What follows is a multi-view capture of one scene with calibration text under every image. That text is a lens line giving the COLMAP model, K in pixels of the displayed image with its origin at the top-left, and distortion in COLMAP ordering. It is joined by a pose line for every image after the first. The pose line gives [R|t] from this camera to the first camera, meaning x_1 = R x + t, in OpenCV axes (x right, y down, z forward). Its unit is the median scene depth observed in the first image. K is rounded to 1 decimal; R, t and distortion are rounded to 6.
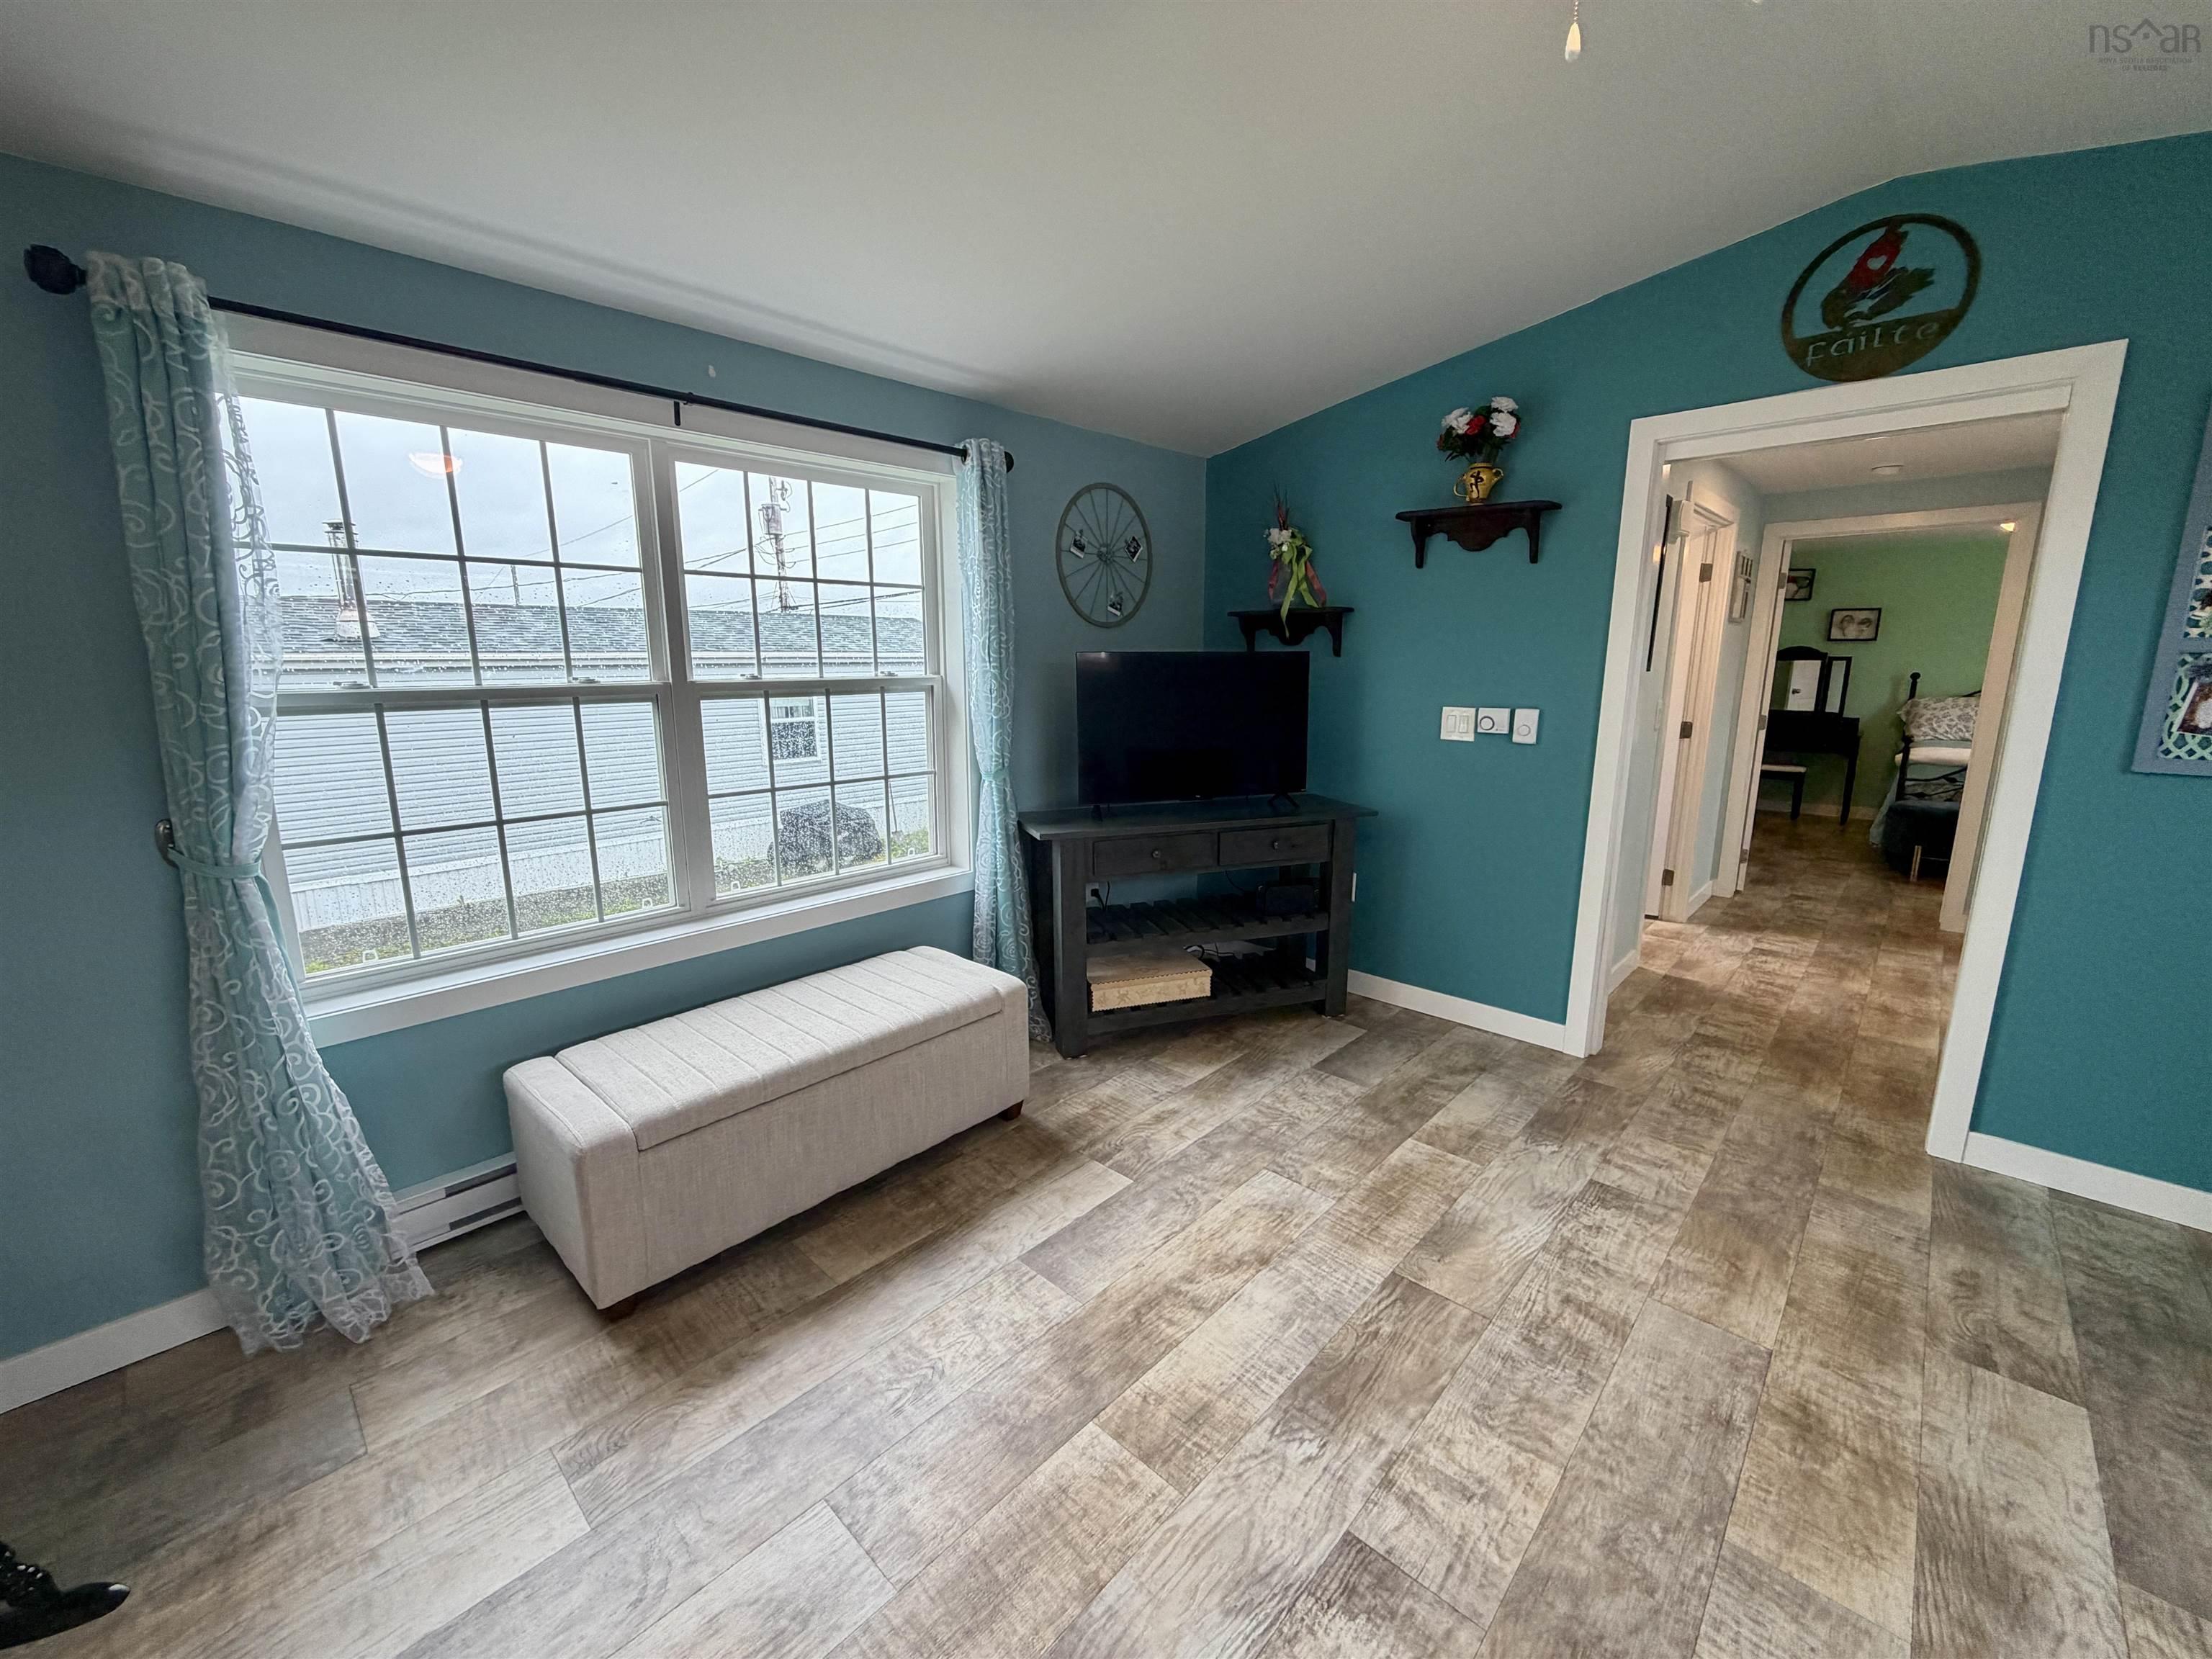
lens RADIAL K [[884.8, 0, 1099.7], [0, 884.8, 825.8], [0, 0, 1]] dist [0.000412, 0.000103]
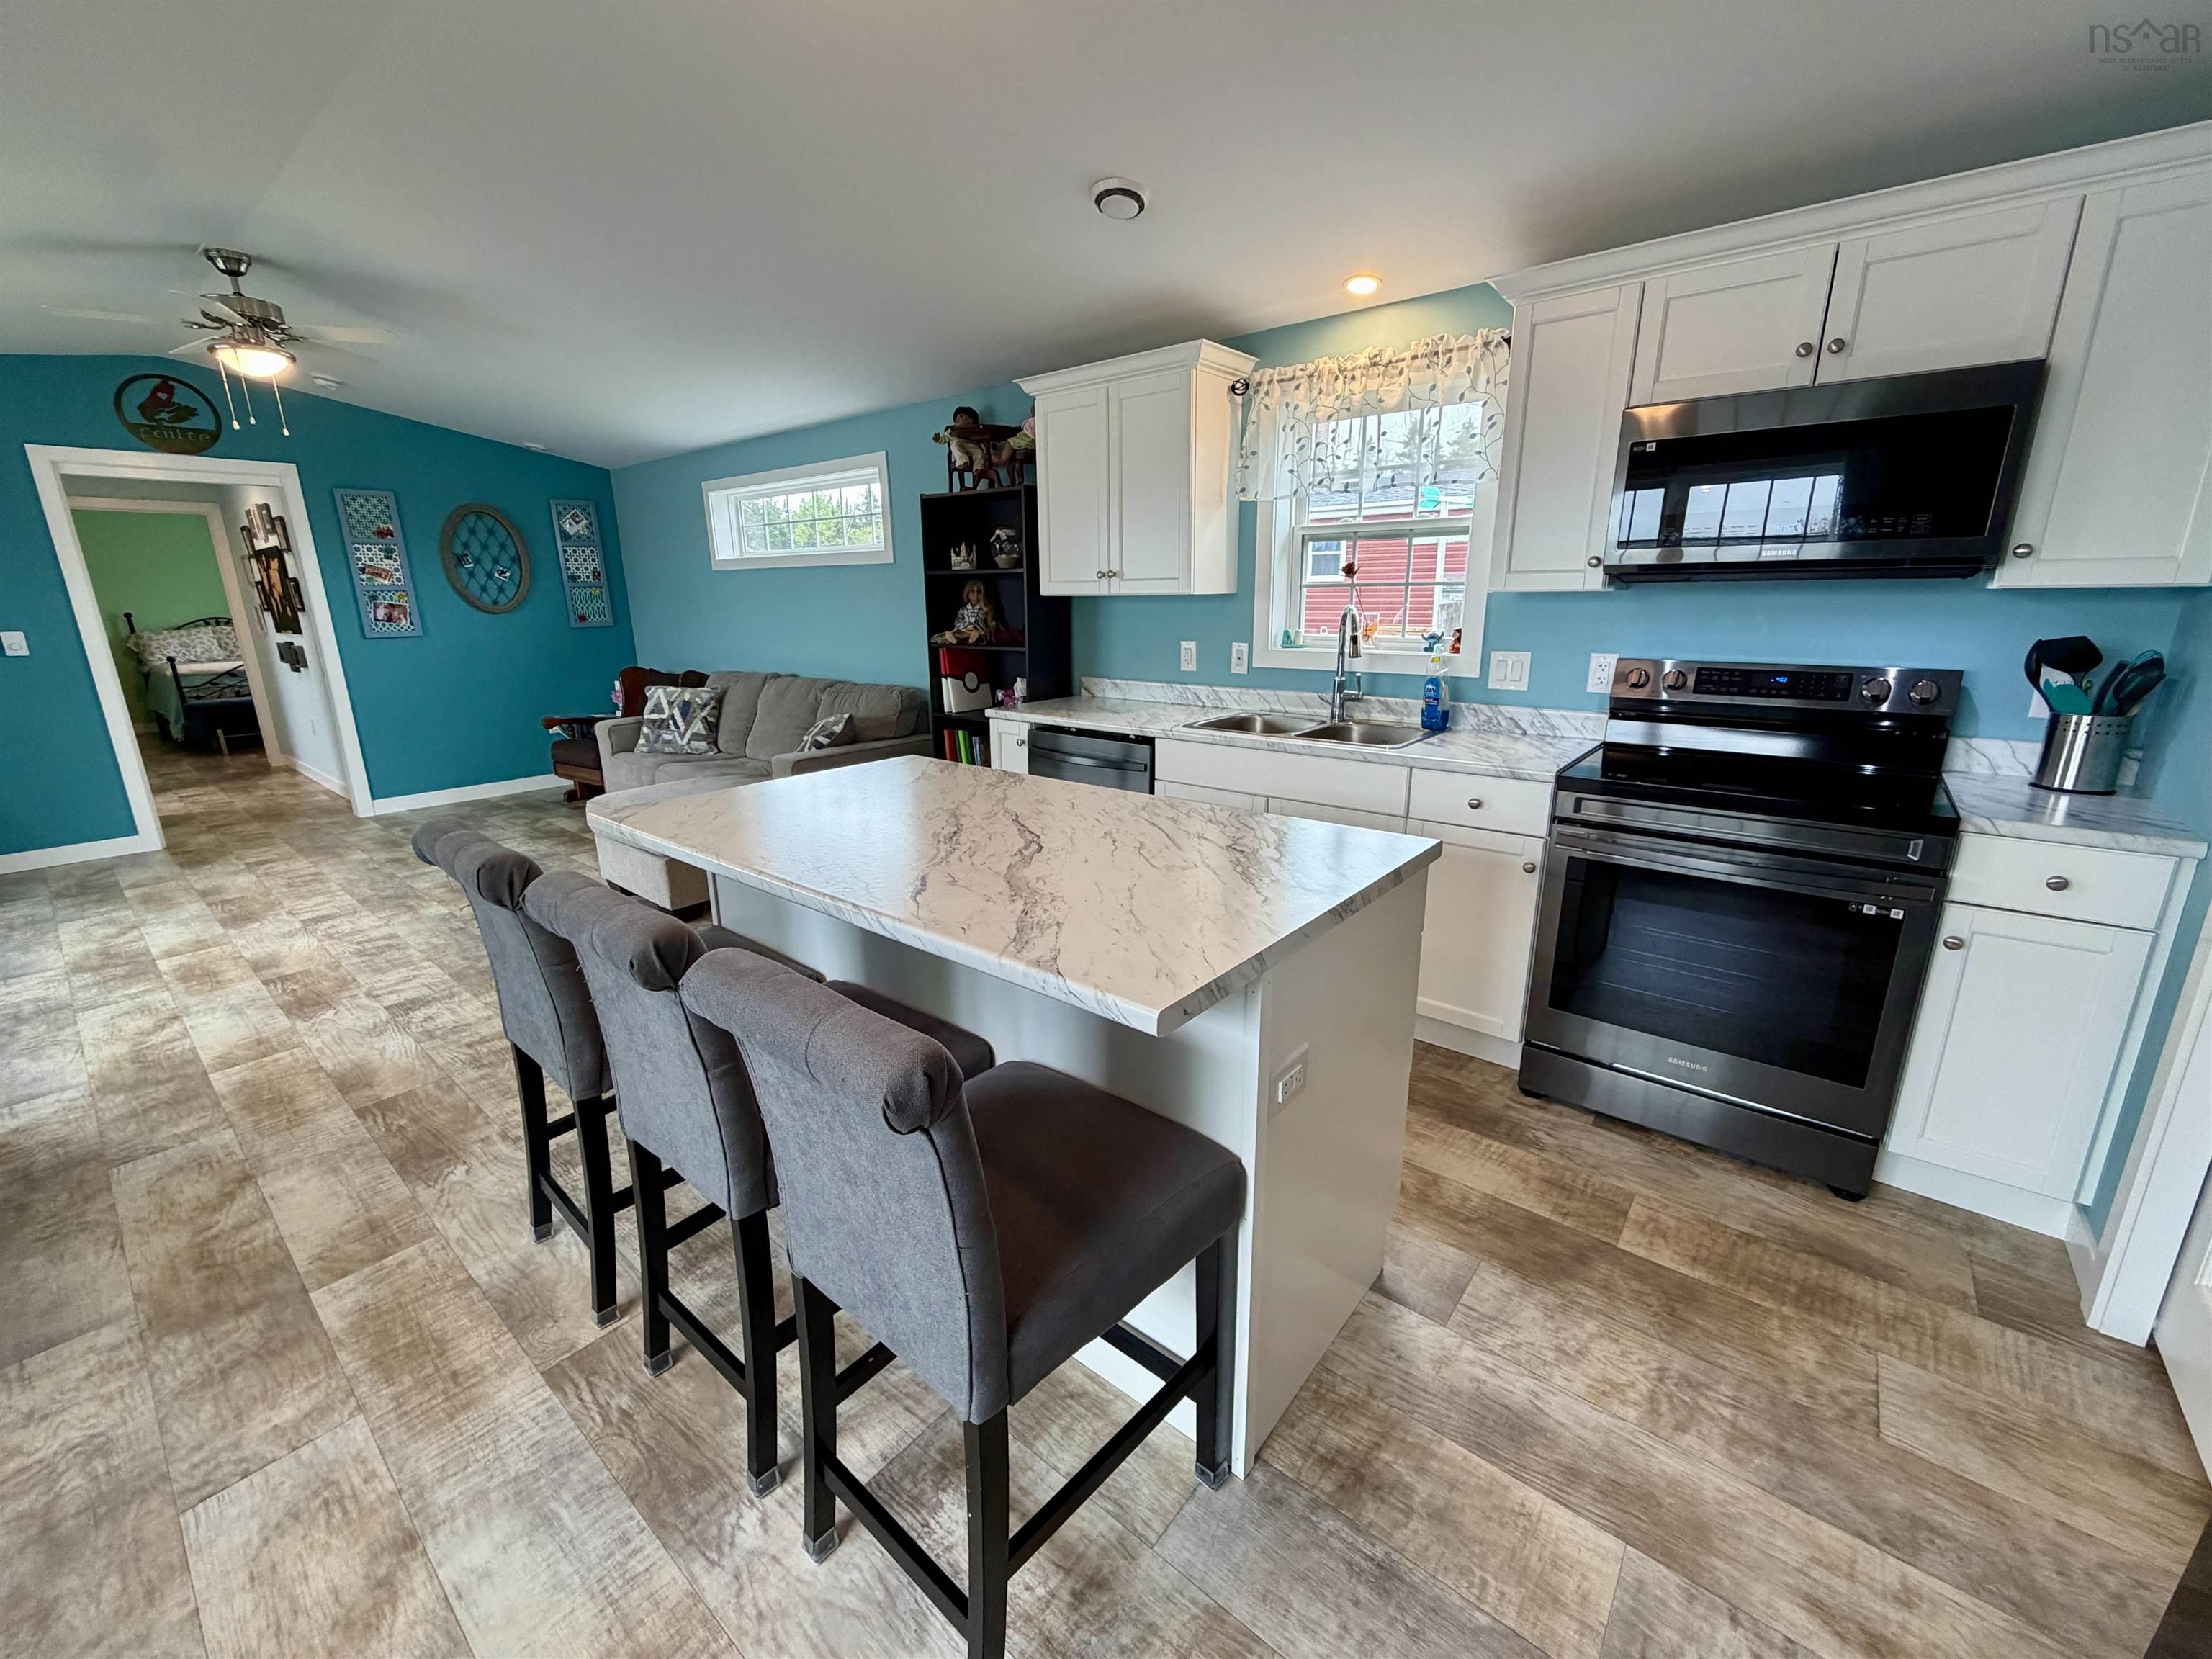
lens RADIAL K [[884.8, 0, 1099.7], [0, 884.8, 825.8], [0, 0, 1]] dist [0.000412, 0.000103]
pose [[-0.072594, -0.251896, 0.965028, -1.495468], [0.200717, 0.944094, 0.261531, 0.194044], [-0.976956, 0.212683, -0.017975, -0.855183]]
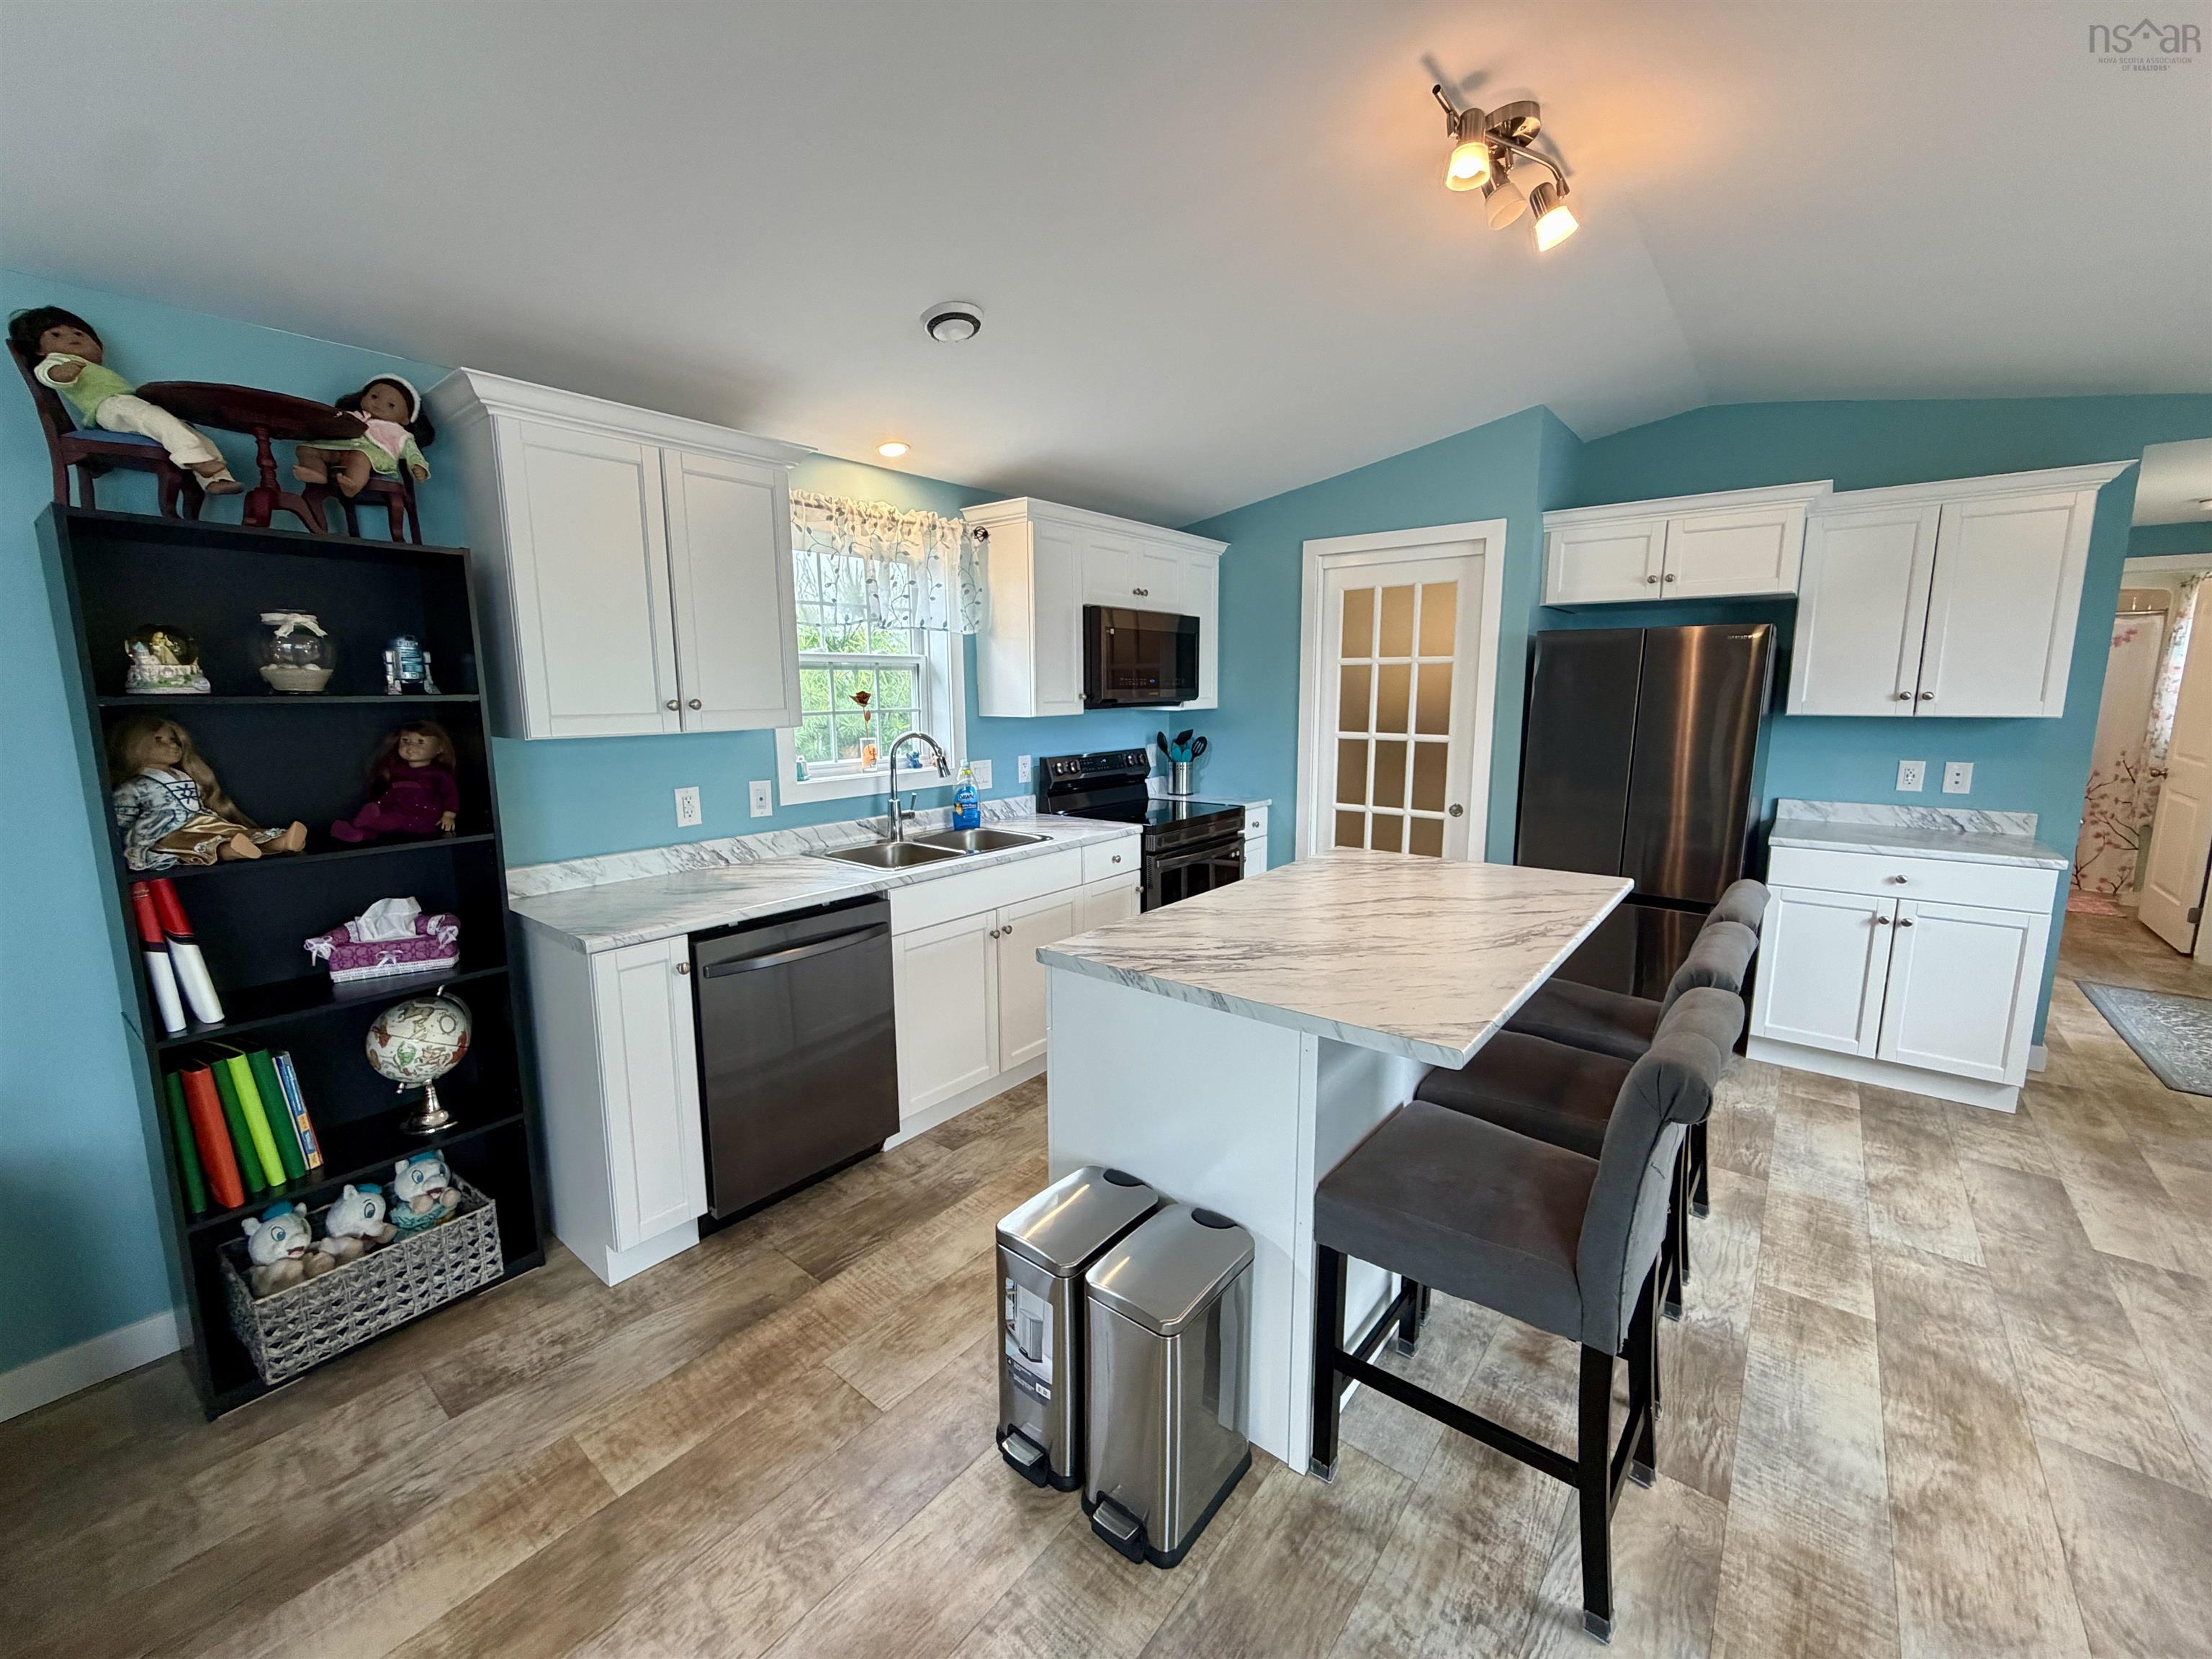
lens RADIAL K [[884.8, 0, 1099.7], [0, 884.8, 825.8], [0, 0, 1]] dist [0.000412, 0.000103]
pose [[-0.996902, 0.022019, -0.075512, -0.381787], [-0.005080, 0.939991, 0.341160, -0.035248], [0.078493, 0.340487, -0.936967, 0.072833]]
